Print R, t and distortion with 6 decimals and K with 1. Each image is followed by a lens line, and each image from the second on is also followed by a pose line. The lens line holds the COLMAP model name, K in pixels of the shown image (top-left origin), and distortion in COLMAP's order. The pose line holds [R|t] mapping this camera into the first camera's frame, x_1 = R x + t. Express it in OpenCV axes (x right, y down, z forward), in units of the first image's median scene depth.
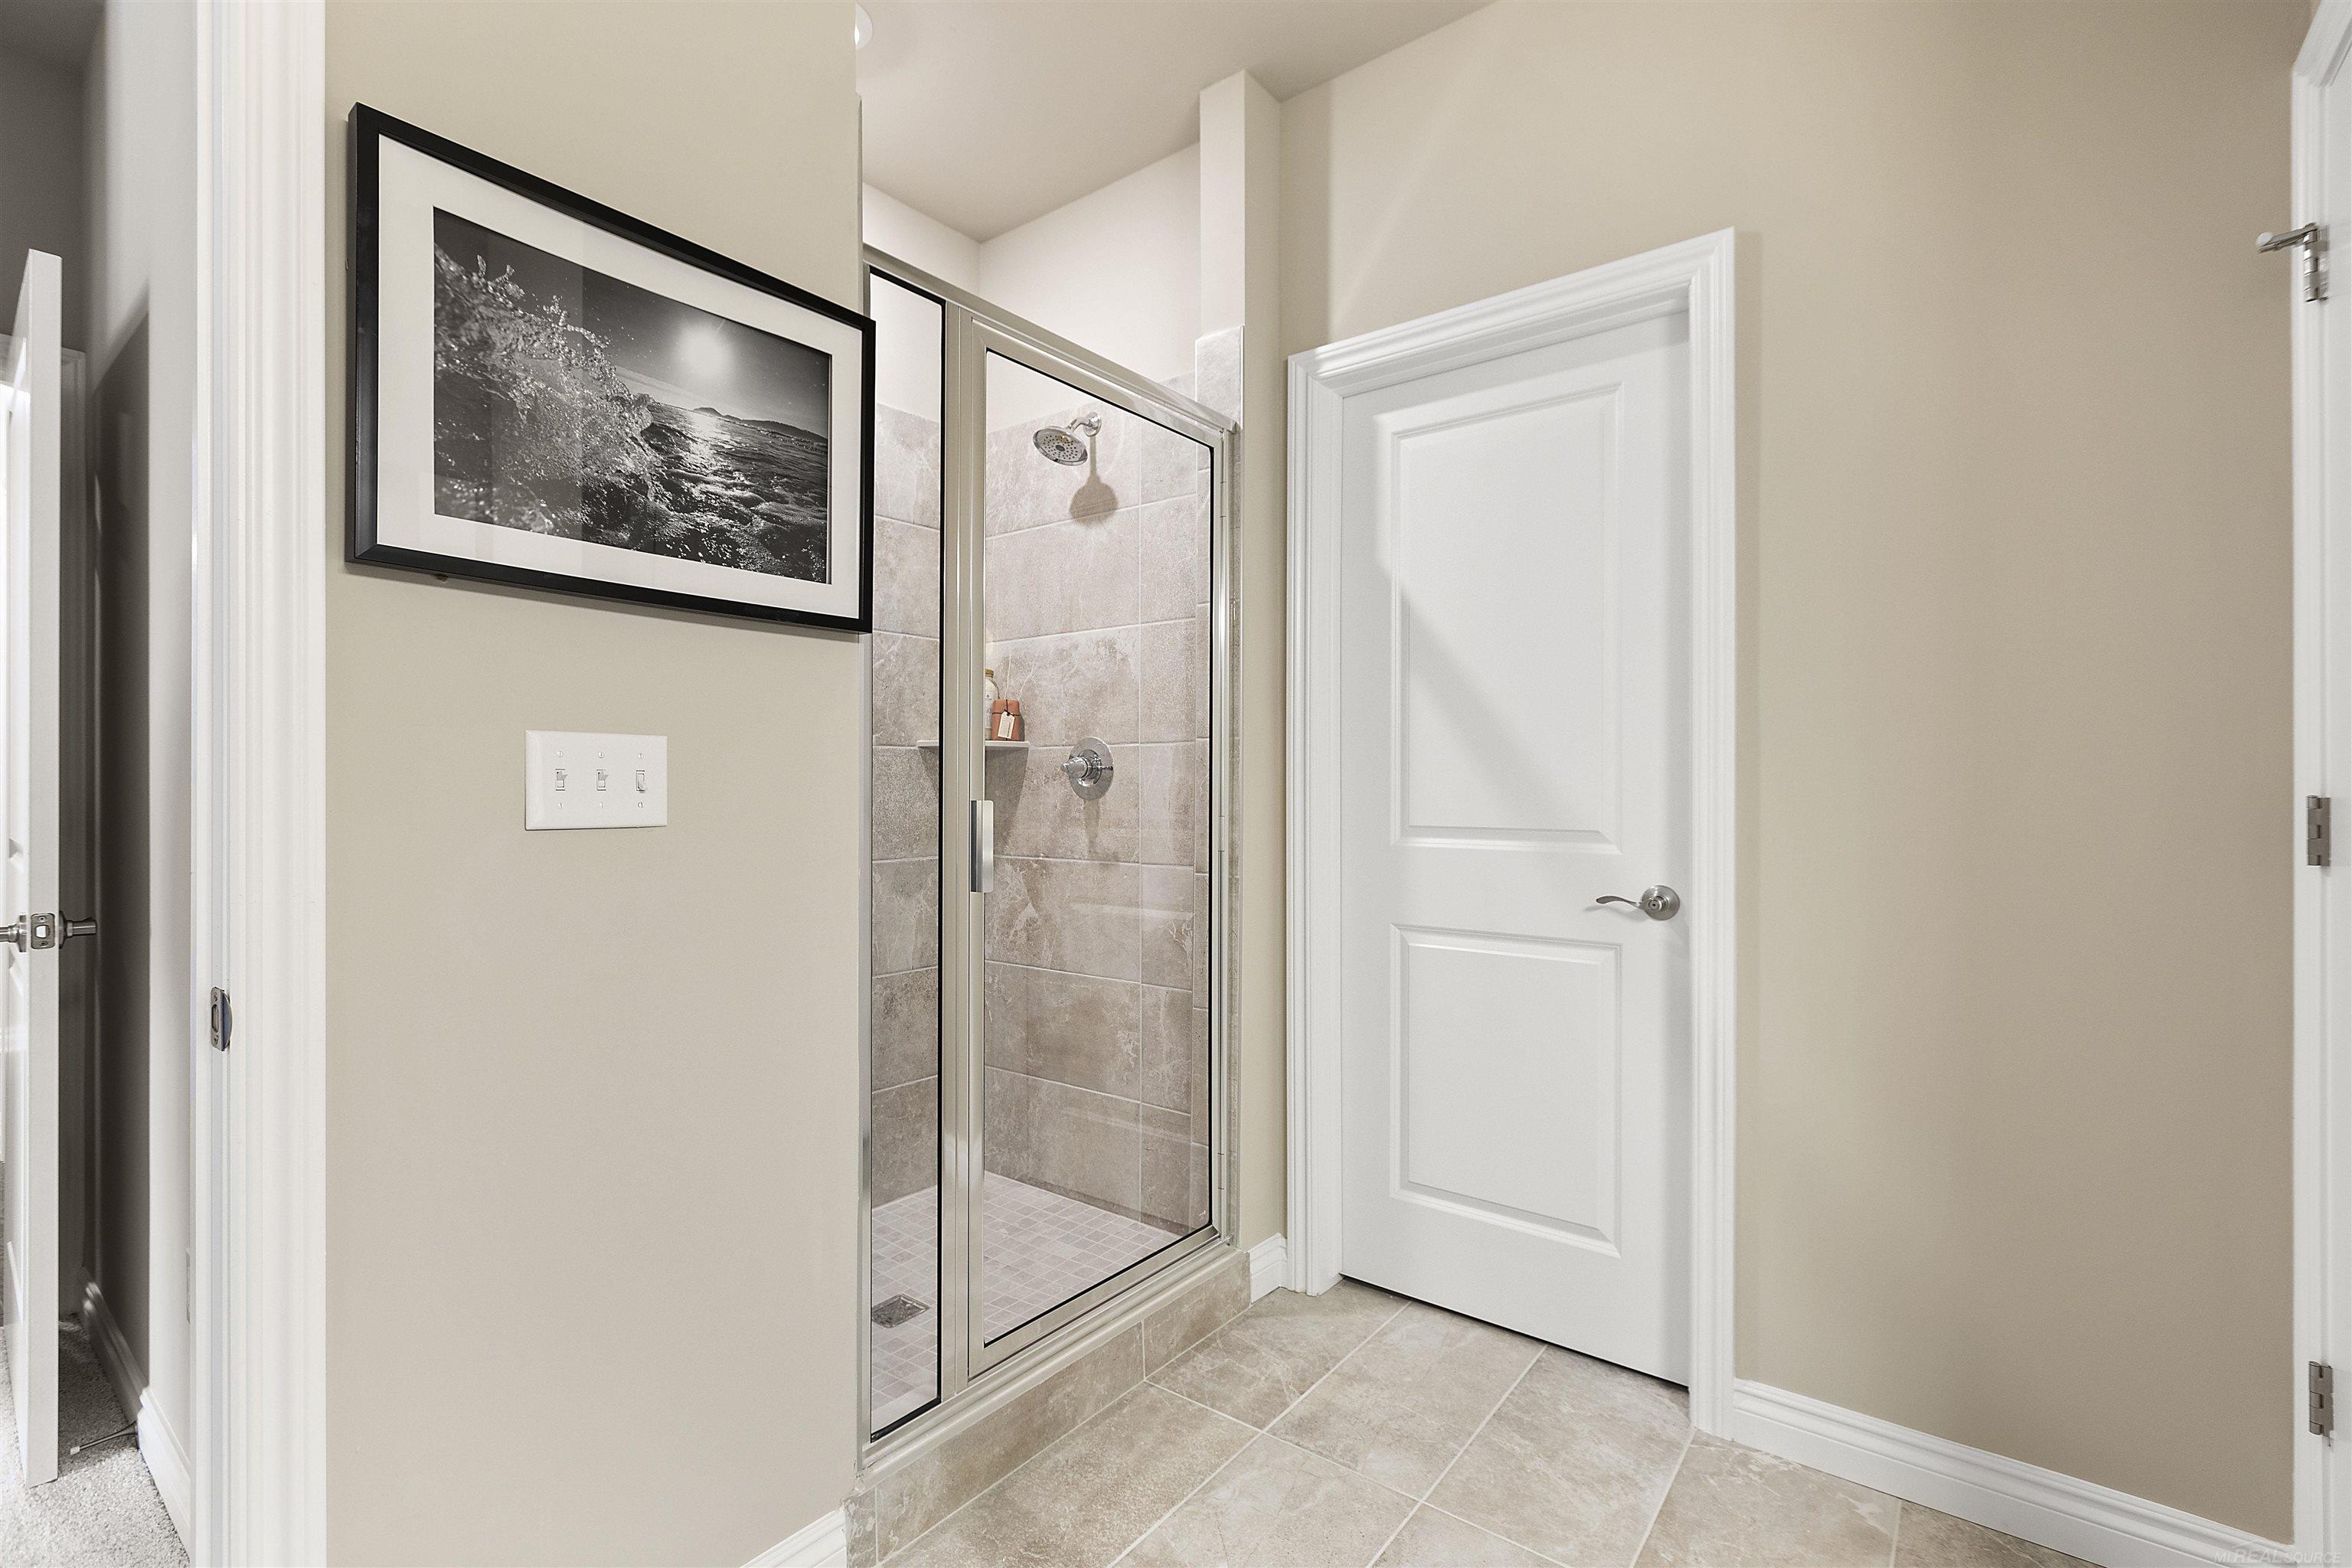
lens RADIAL K [[1052.4, 0, 1182.8], [0, 1052.4, 789.4], [0, 0, 1]] dist [0.003135, -0.000599]
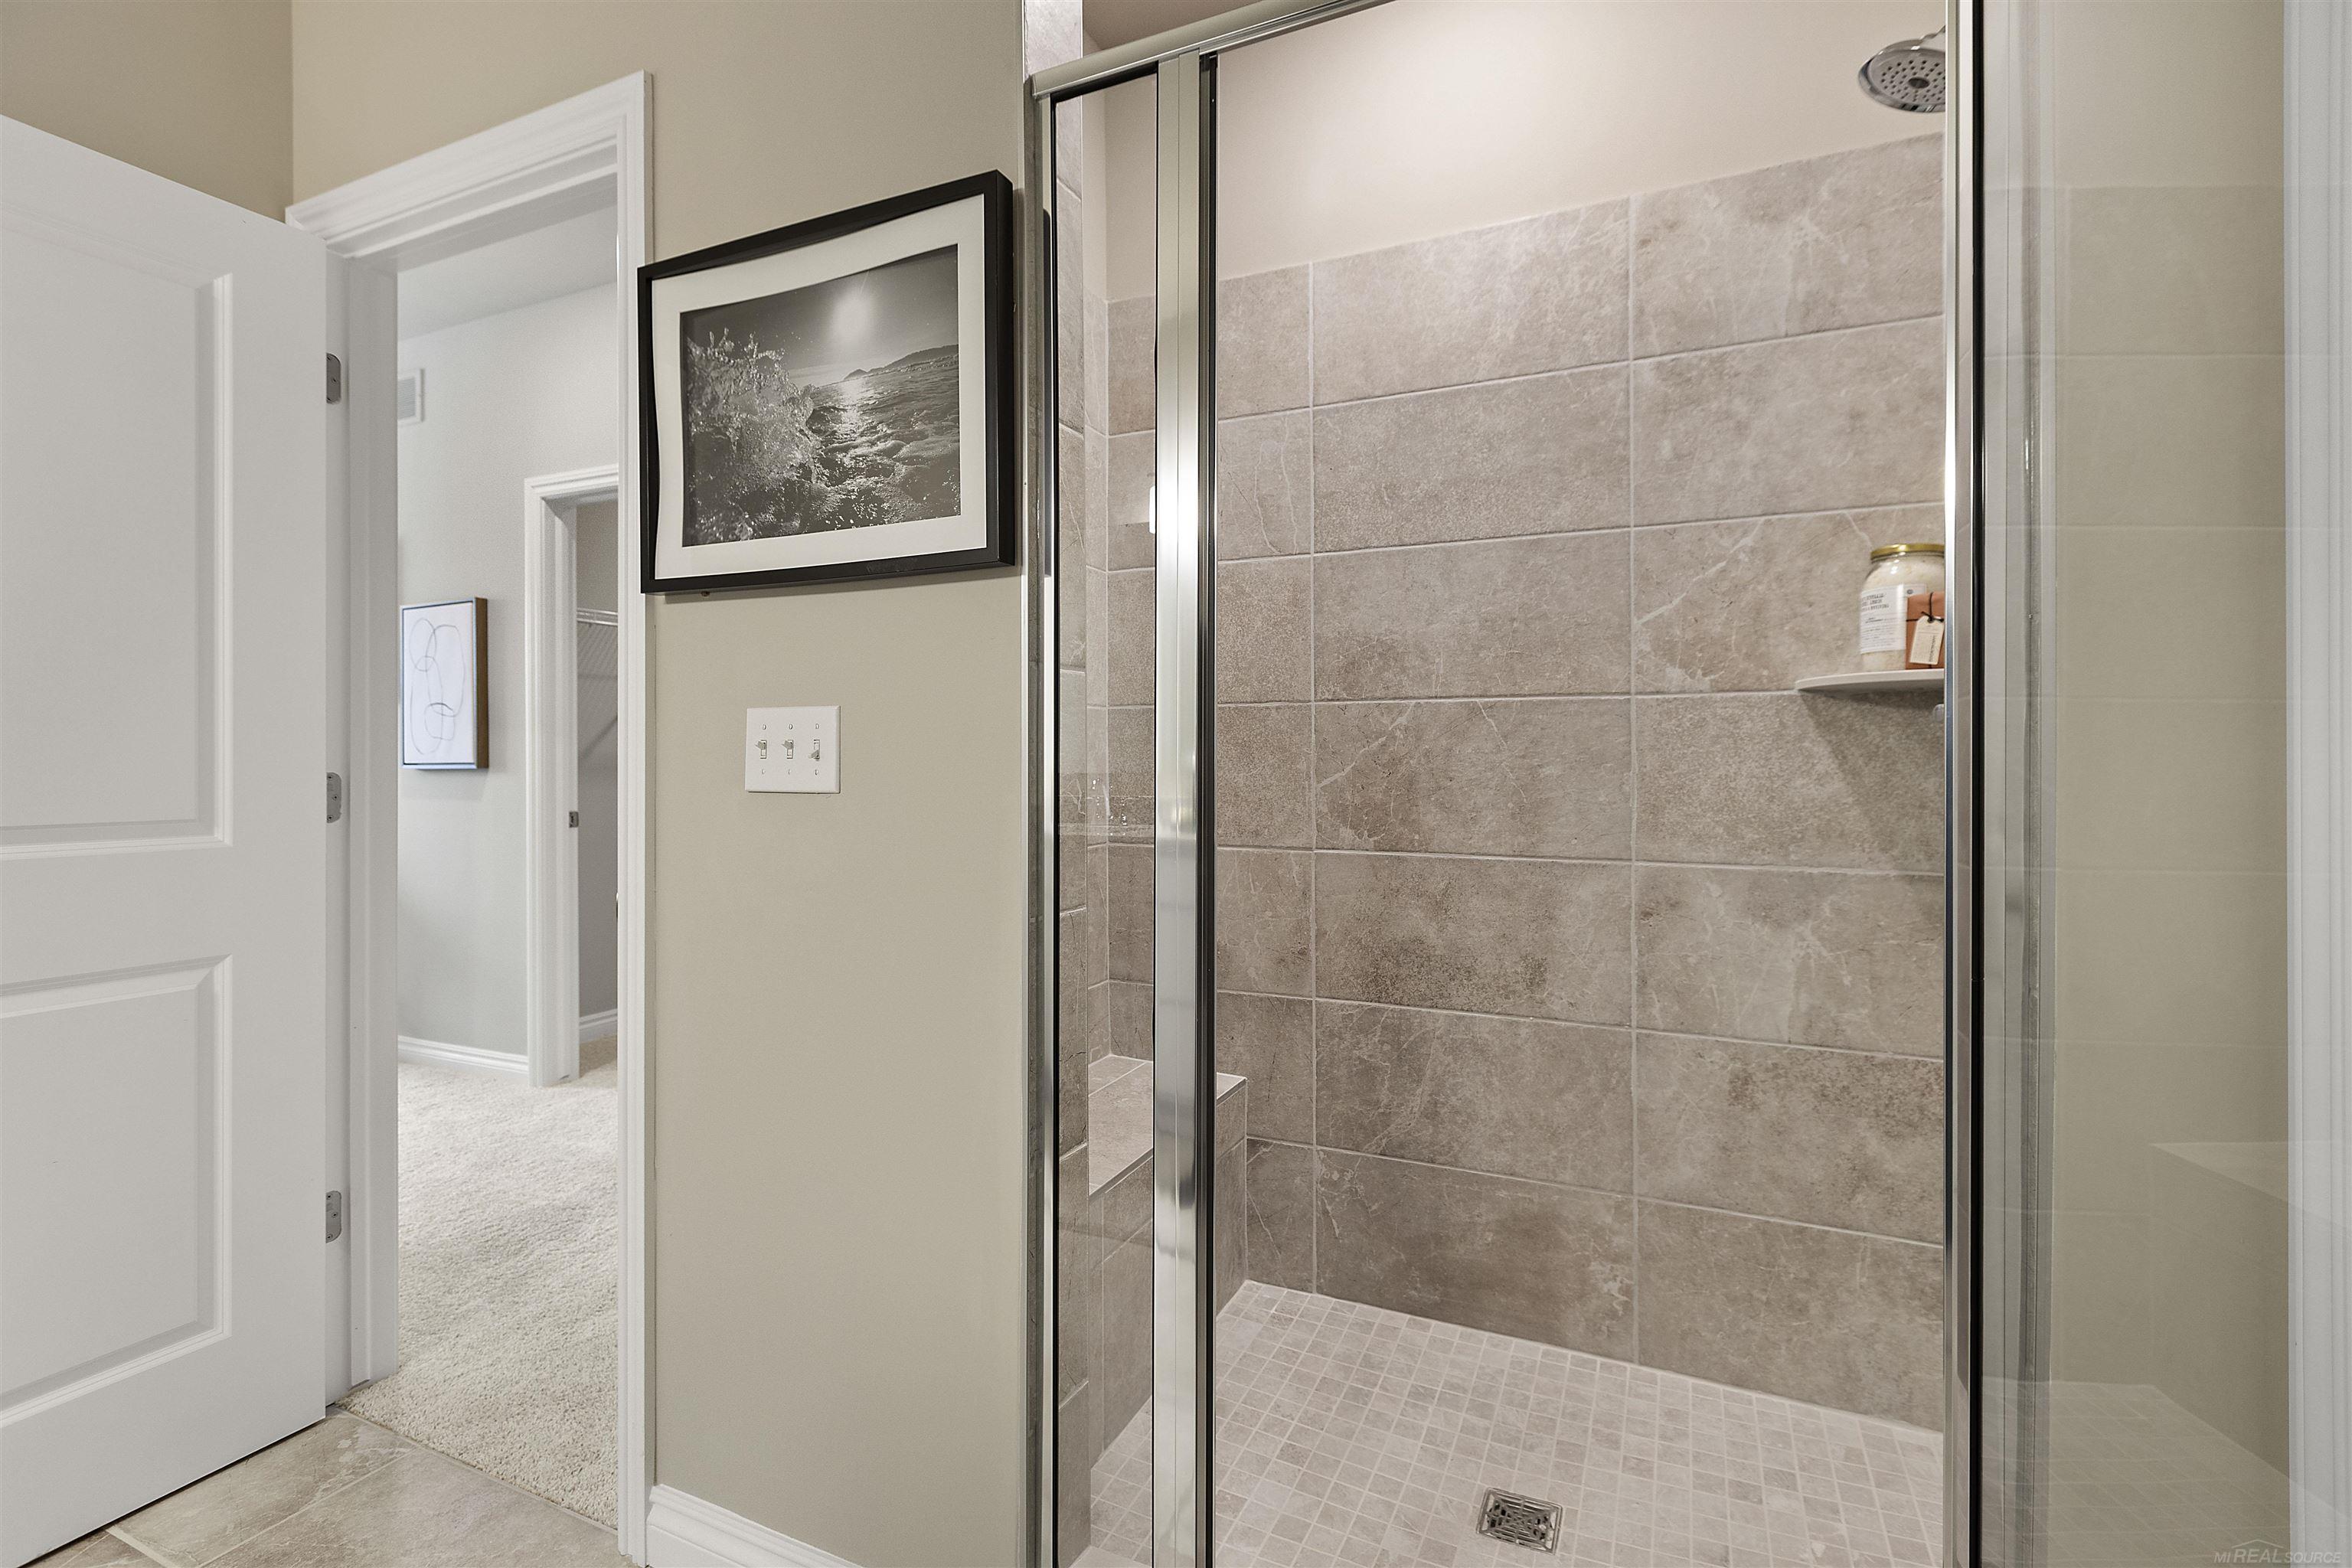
lens RADIAL K [[1052.4, 0, 1175.7], [0, 1052.4, 760.6], [0, 0, 1]] dist [0.003135, -0.000599]
pose [[0.237405, -0.003010, -0.971406, 0.582672], [0.001021, 0.999995, -0.002849, 0.006440], [0.971410, -0.000316, 0.237407, 1.063601]]
